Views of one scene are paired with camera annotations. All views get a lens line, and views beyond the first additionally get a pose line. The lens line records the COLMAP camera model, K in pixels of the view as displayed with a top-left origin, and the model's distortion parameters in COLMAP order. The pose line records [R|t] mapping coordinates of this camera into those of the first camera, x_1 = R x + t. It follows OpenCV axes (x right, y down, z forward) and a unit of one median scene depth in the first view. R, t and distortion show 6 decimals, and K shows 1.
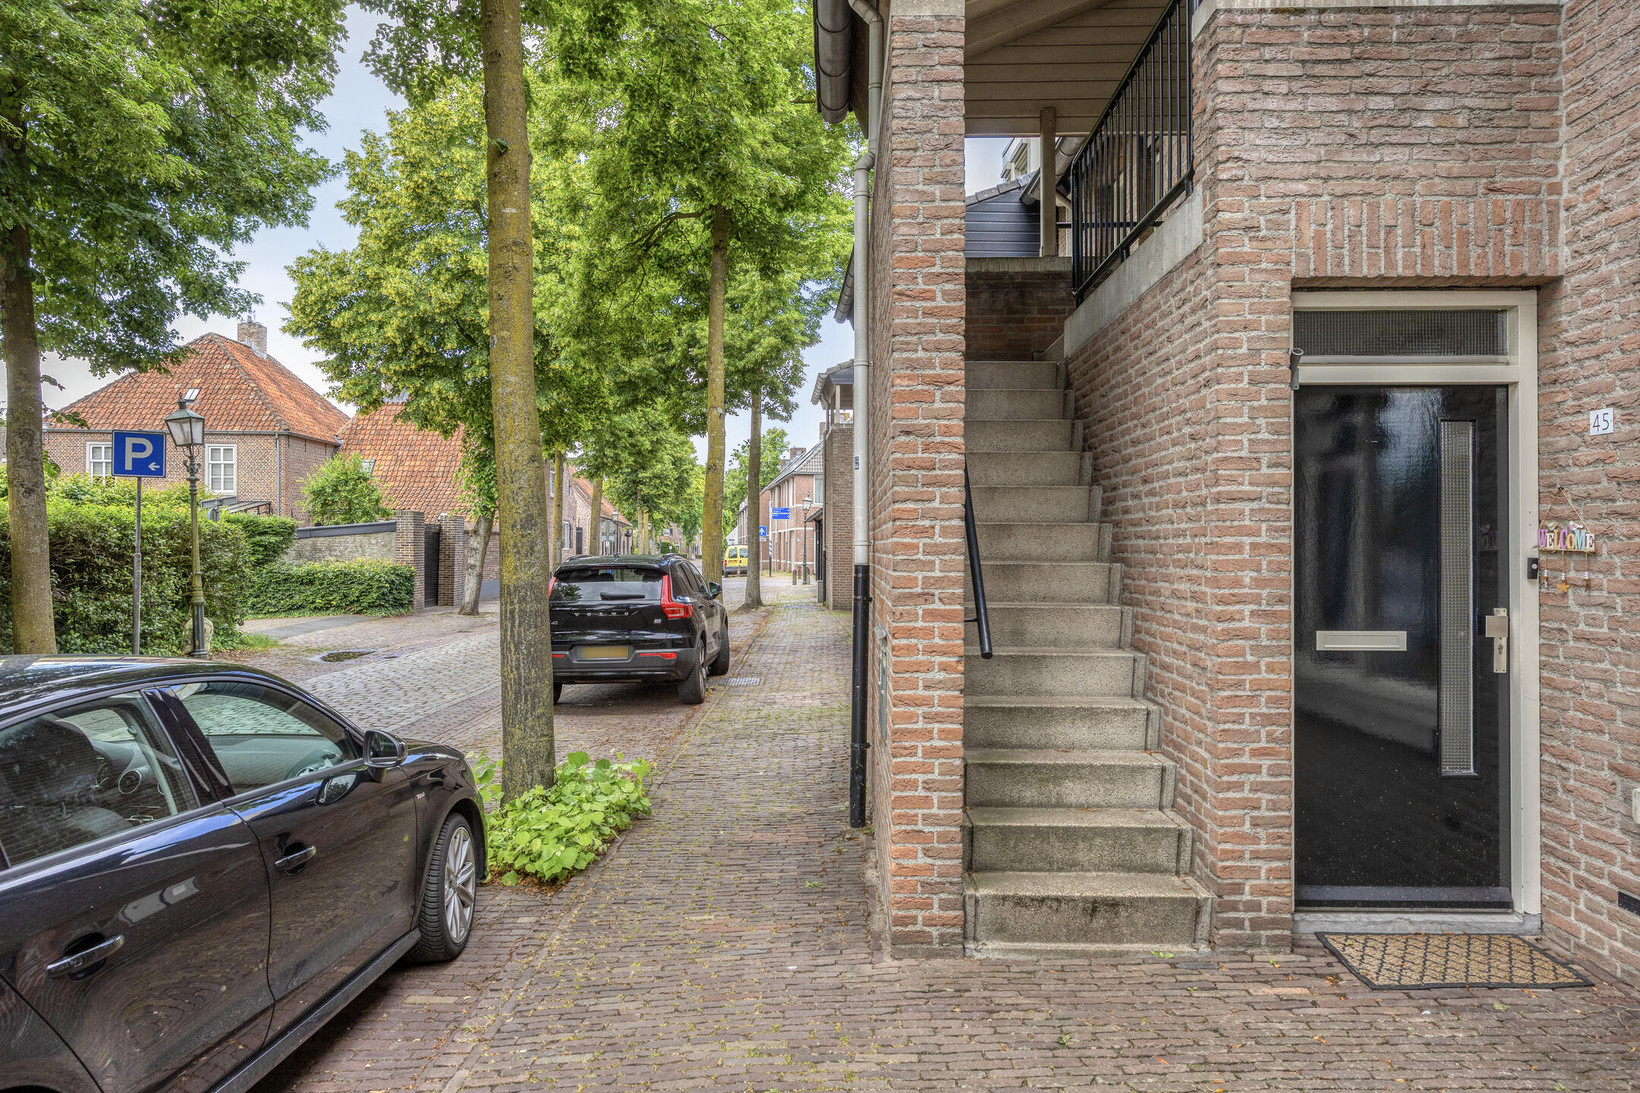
lens RADIAL K [[1053.9, 0, 820.0], [0, 1053.9, 546.5], [0, 0, 1]] dist [-0.001466, -0.001142]
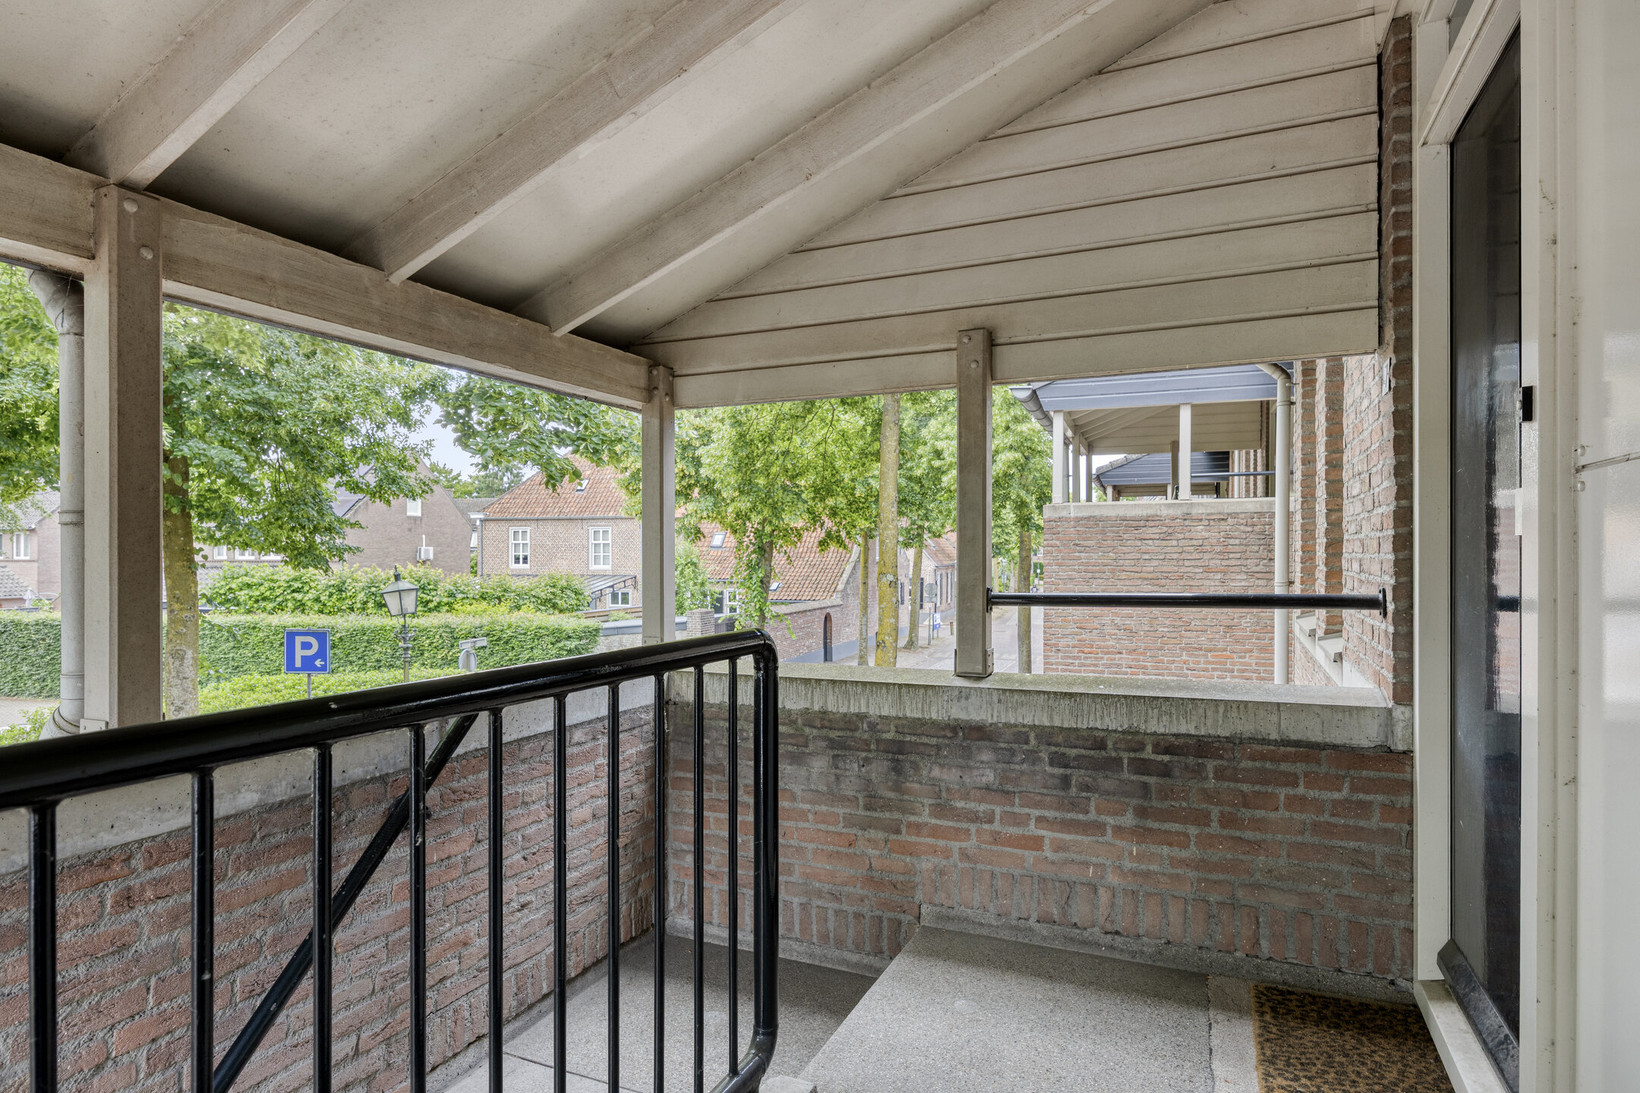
lens RADIAL K [[931.0, 0, 809.0], [0, 931.0, 558.3], [0, 0, 1]] dist [0.002243, 0.000823]
pose [[0.918951, -0.001472, -0.394369, 0.172668], [0.003762, 0.999980, 0.005033, -0.182528], [0.394353, -0.006109, 0.918939, 0.349538]]
